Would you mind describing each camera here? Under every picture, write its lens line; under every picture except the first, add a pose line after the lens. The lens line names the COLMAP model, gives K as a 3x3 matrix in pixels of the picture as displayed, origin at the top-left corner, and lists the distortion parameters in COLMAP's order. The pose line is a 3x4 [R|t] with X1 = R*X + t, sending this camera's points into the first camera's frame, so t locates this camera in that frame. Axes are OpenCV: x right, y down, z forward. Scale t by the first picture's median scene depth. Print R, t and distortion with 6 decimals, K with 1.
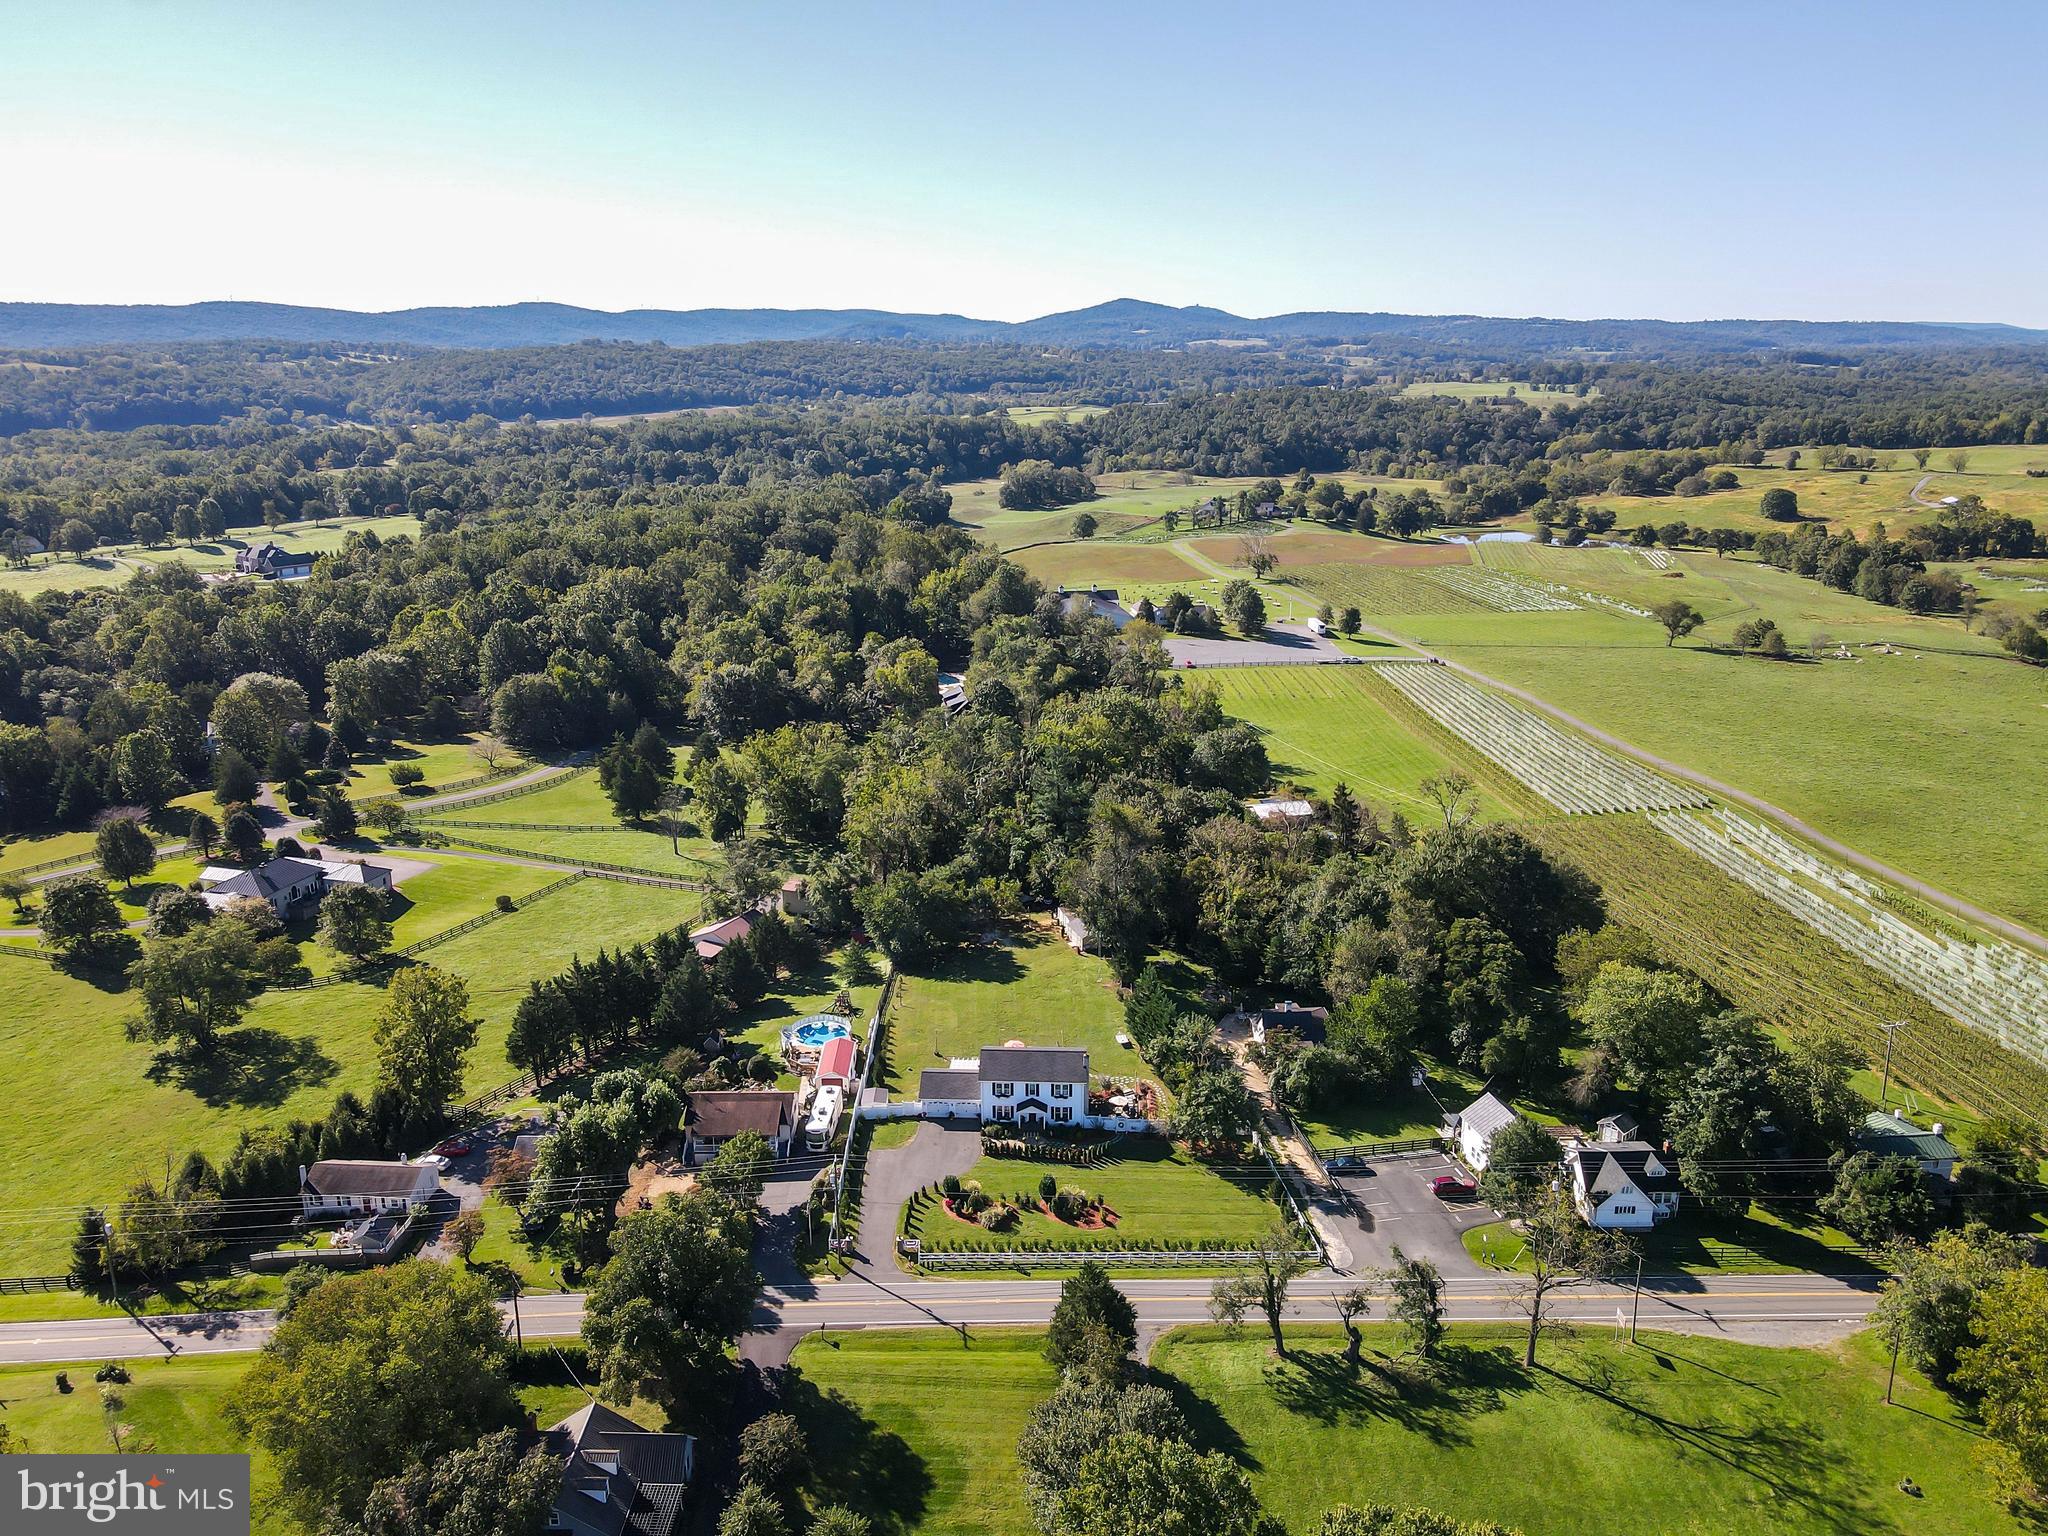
lens RADIAL K [[1494.4, 0, 1010.0], [0, 1494.4, 766.4], [0, 0, 1]] dist [0.002452, 0.038036]
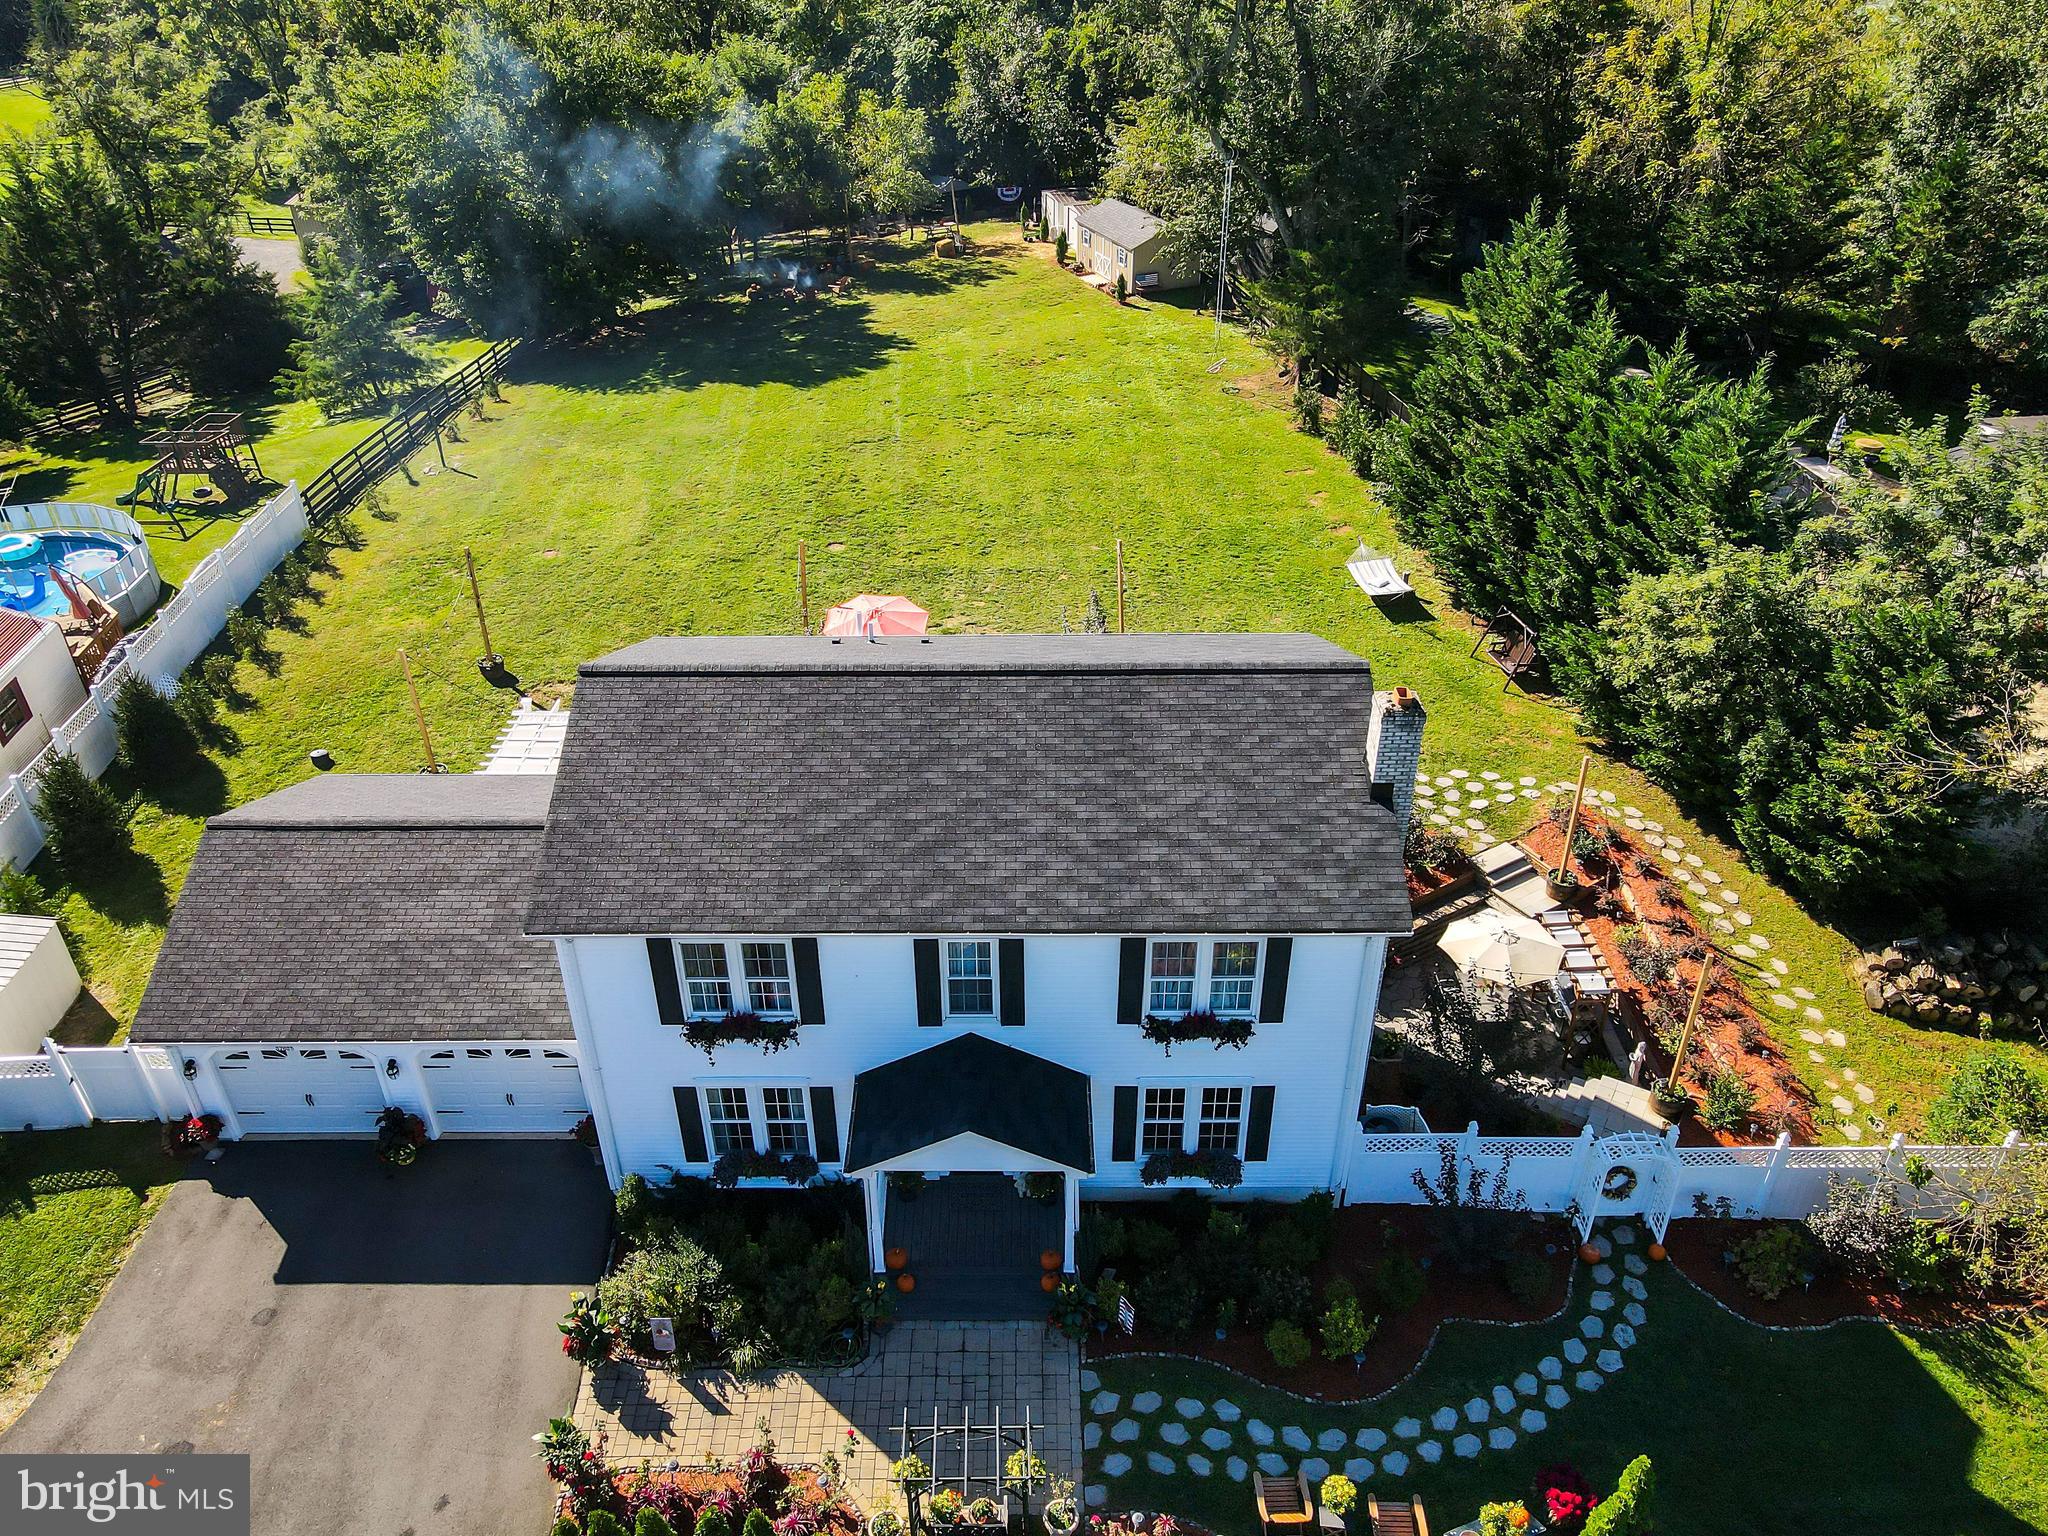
lens RADIAL K [[1494.4, 0, 1010.0], [0, 1494.4, 766.4], [0, 0, 1]] dist [0.002452, 0.038036]
pose [[0.999034, -0.026060, 0.035374, 0.011015], [0.014605, 0.956298, 0.292027, 0.125460], [-0.041439, -0.291229, 0.955756, 0.683673]]
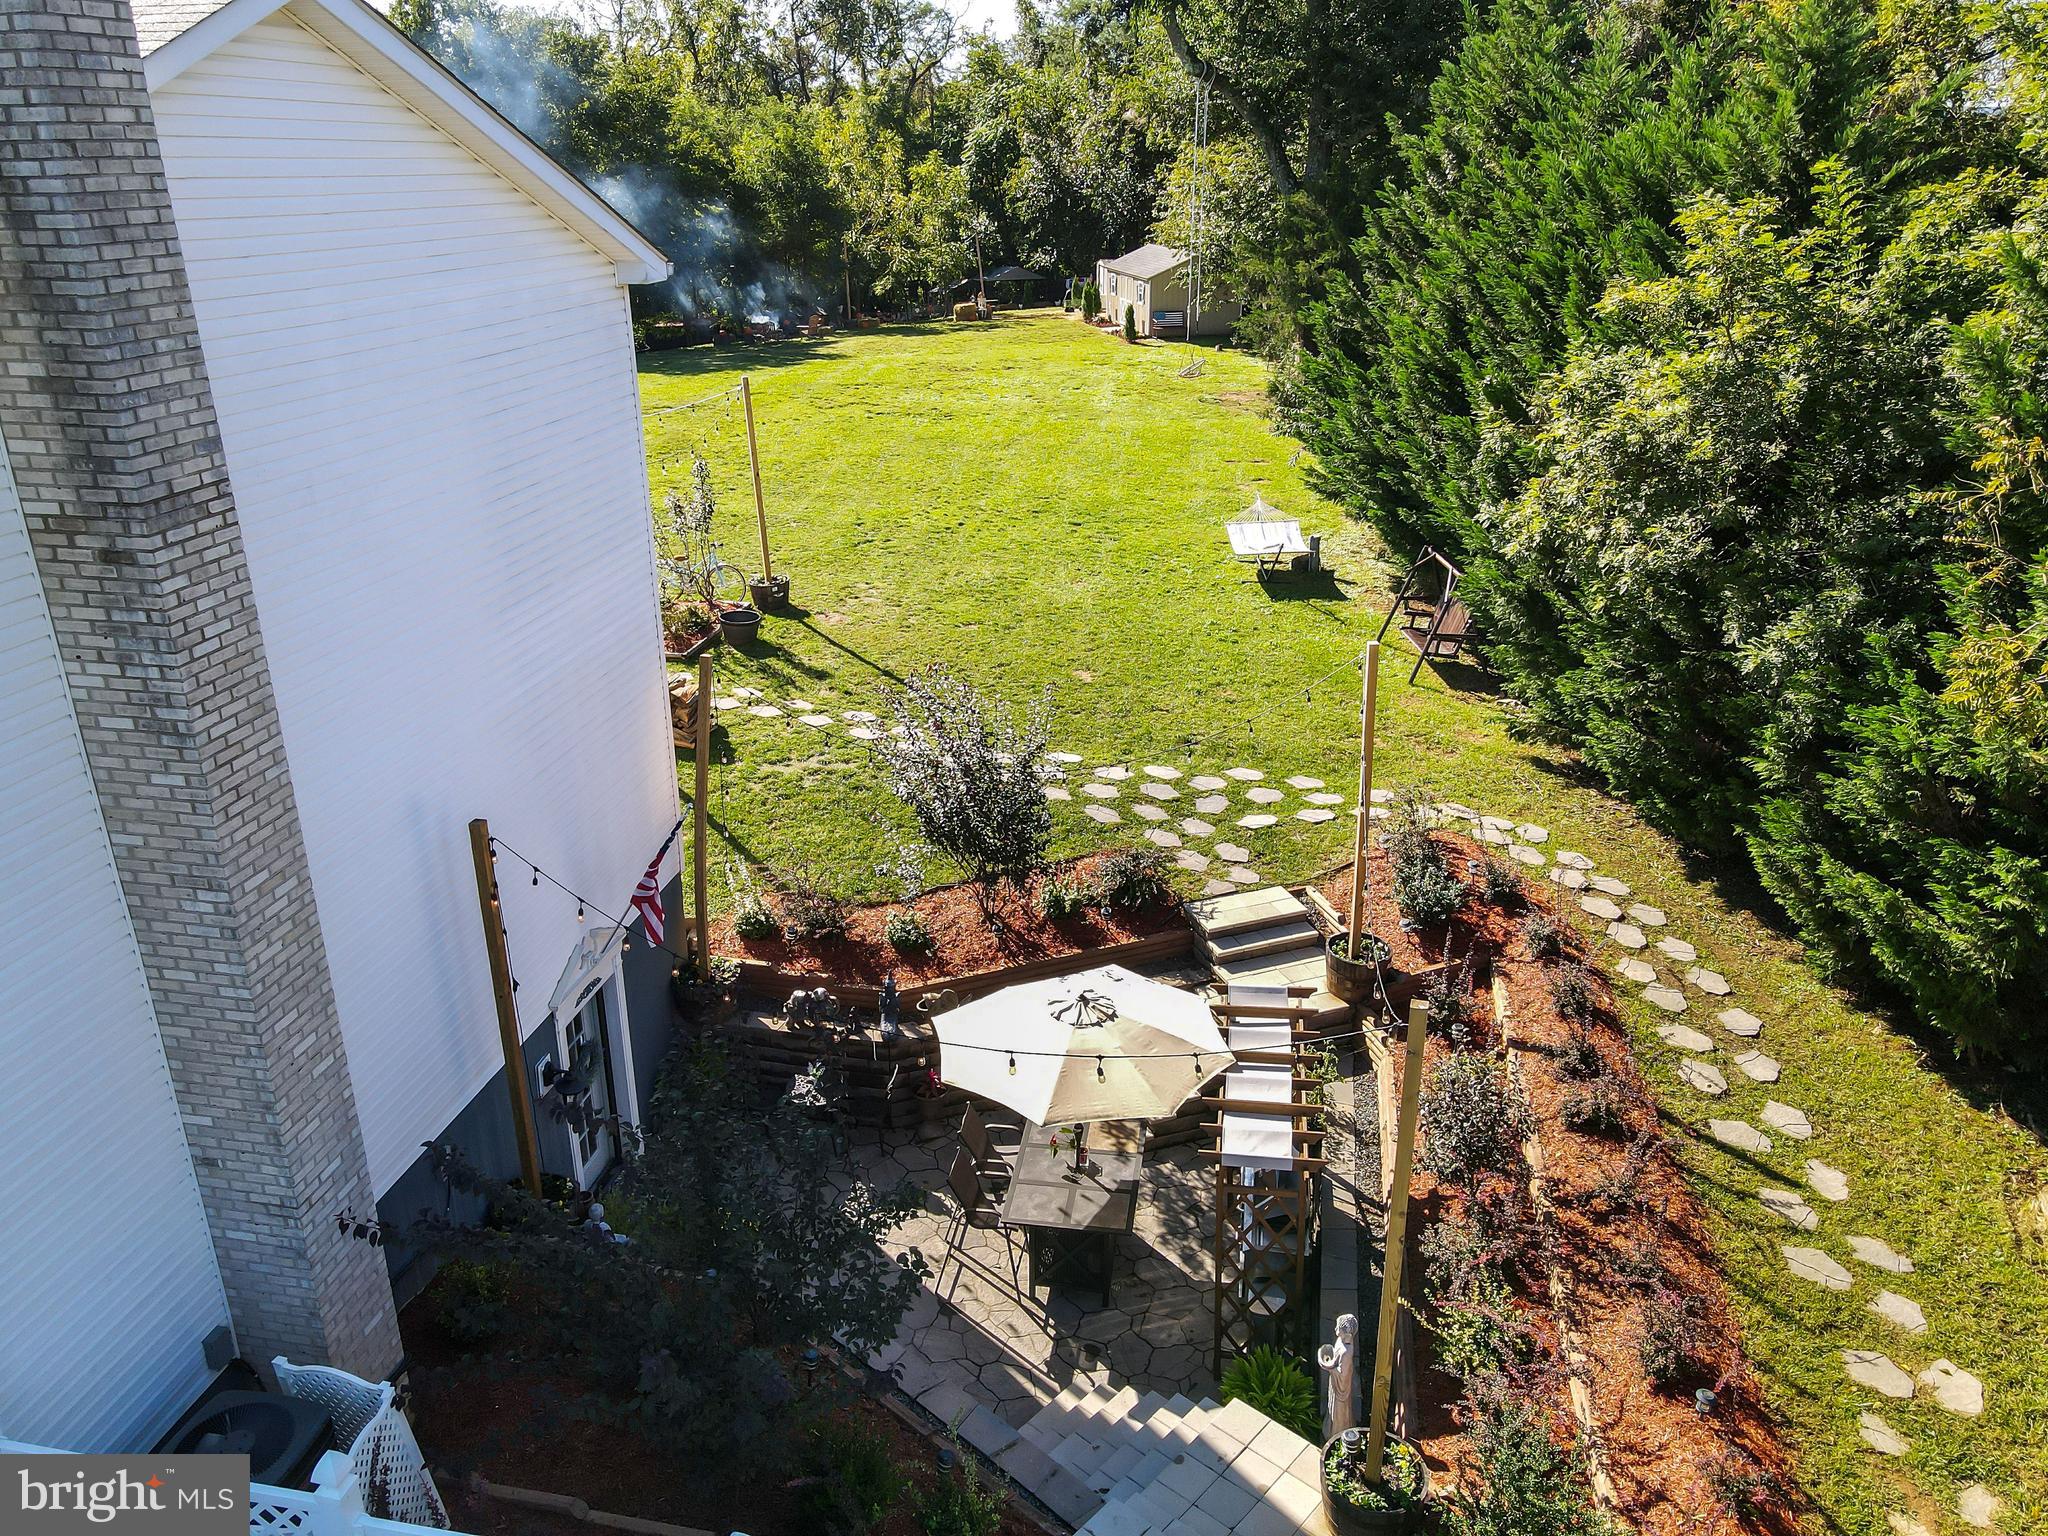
lens RADIAL K [[1493.4, 0, 991.0], [0, 1493.4, 766.2], [0, 0, 1]] dist [0.002499, 0.004919]
pose [[0.987677, 0.056478, -0.145960, 0.061955], [-0.039196, 0.992159, 0.118678, 0.163325], [0.151518, -0.111494, 0.982146, 0.750196]]
